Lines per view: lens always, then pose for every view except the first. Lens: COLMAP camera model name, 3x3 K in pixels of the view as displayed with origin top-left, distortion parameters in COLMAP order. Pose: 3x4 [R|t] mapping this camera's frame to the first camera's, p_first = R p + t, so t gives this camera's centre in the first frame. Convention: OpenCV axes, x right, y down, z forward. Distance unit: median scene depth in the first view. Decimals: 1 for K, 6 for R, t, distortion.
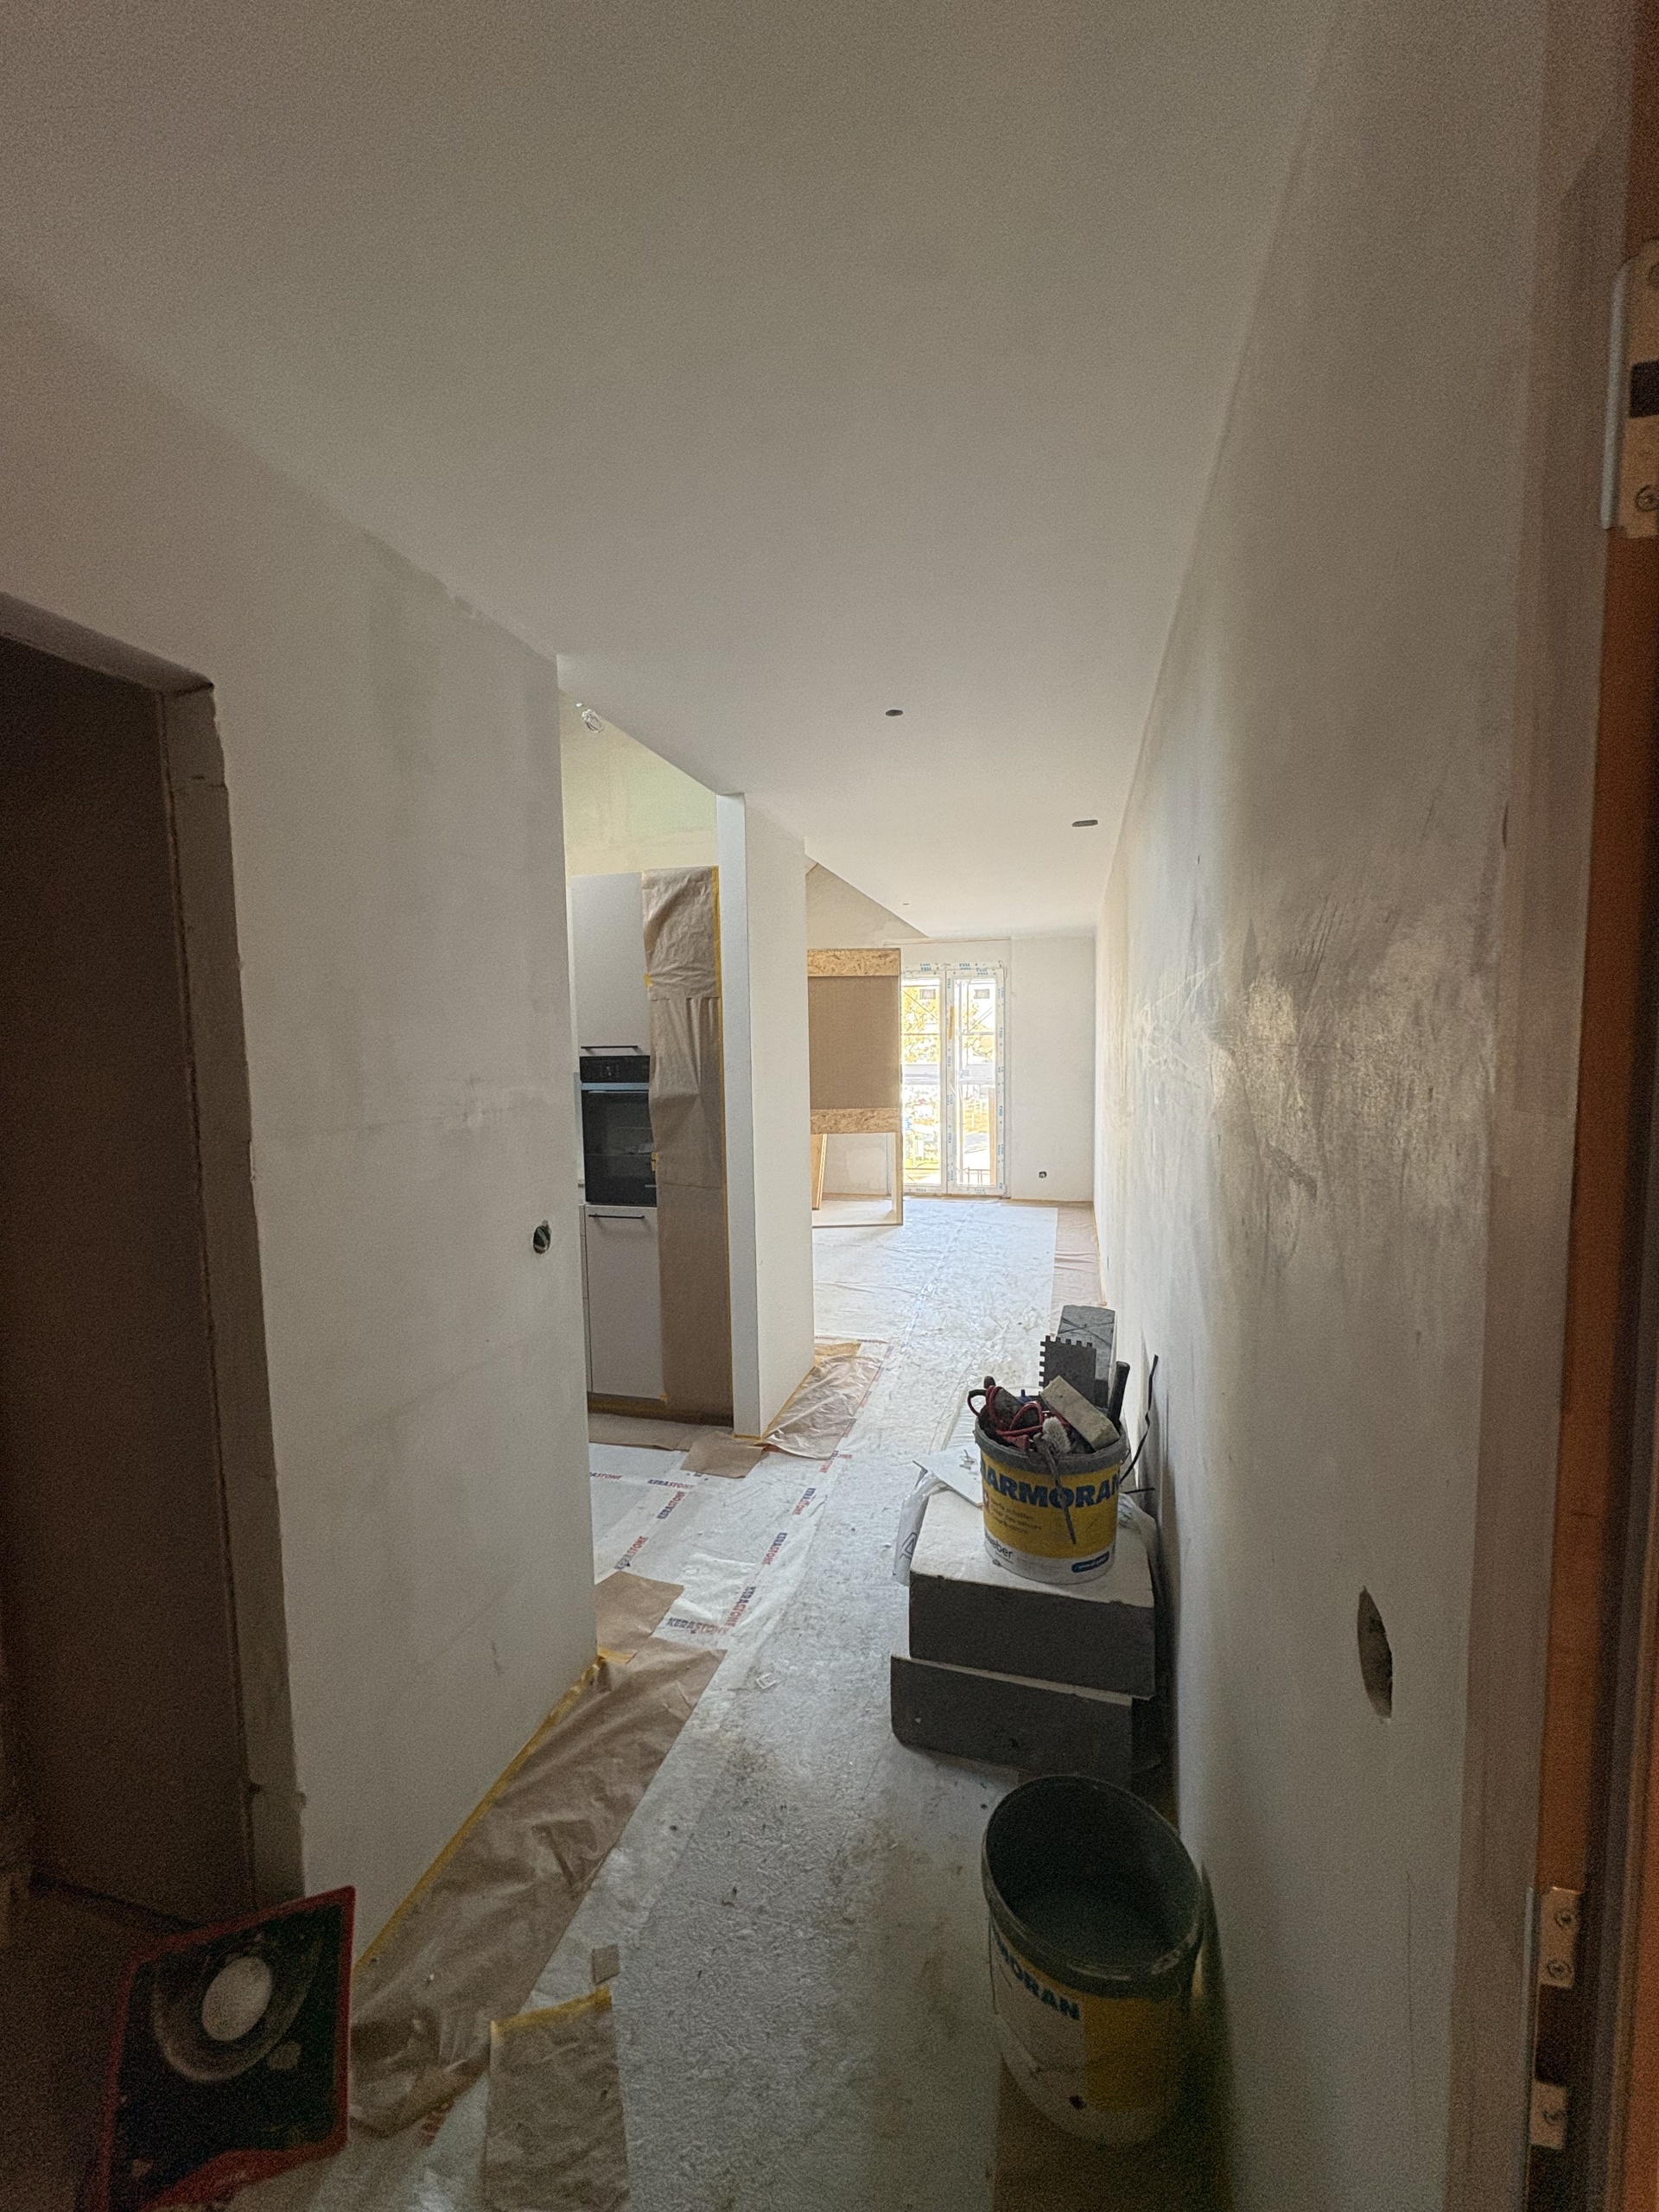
lens RADIAL K [[881.5, 0, 828.8], [0, 881.5, 1107.0], [0, 0, 1]] dist [-0.001602, -0.000112]
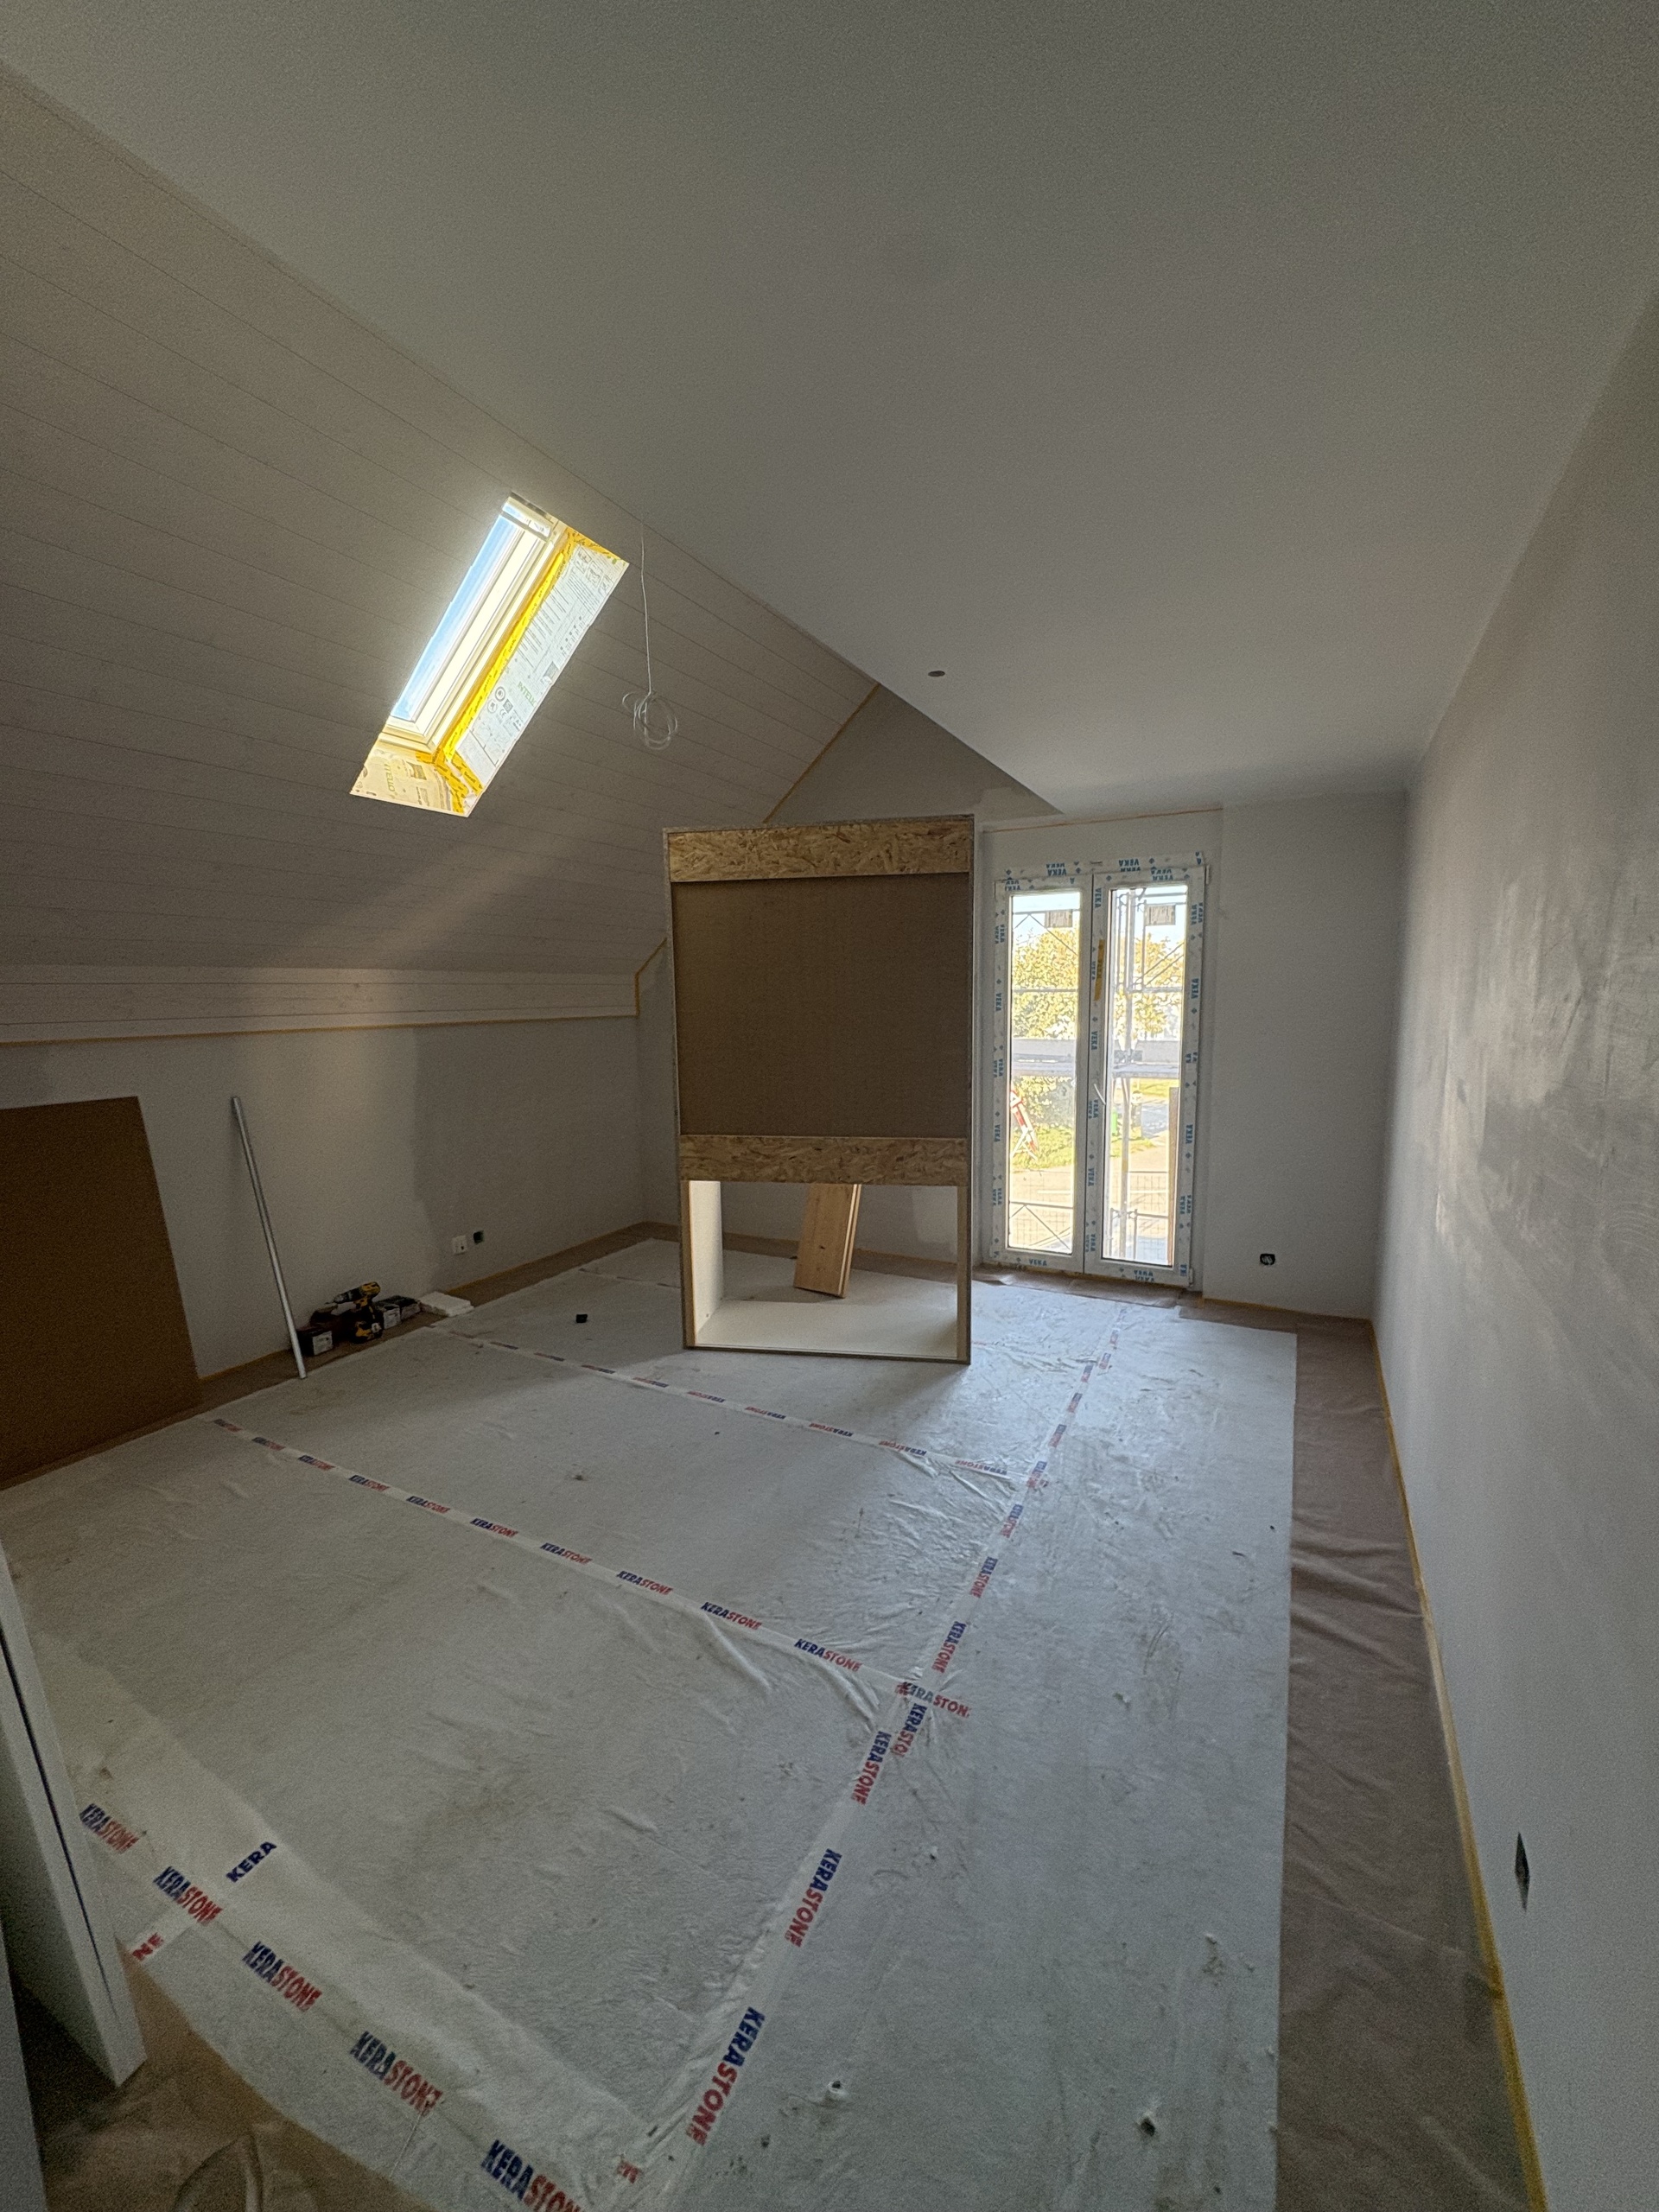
lens RADIAL K [[881.5, 0, 831.8], [0, 881.5, 1106.5], [0, 0, 1]] dist [-0.001602, -0.000112]
pose [[0.975258, 0.025574, -0.219585, 0.103248], [-0.014080, 0.998455, 0.053751, -0.037985], [0.220621, -0.049330, 0.974111, 0.438614]]
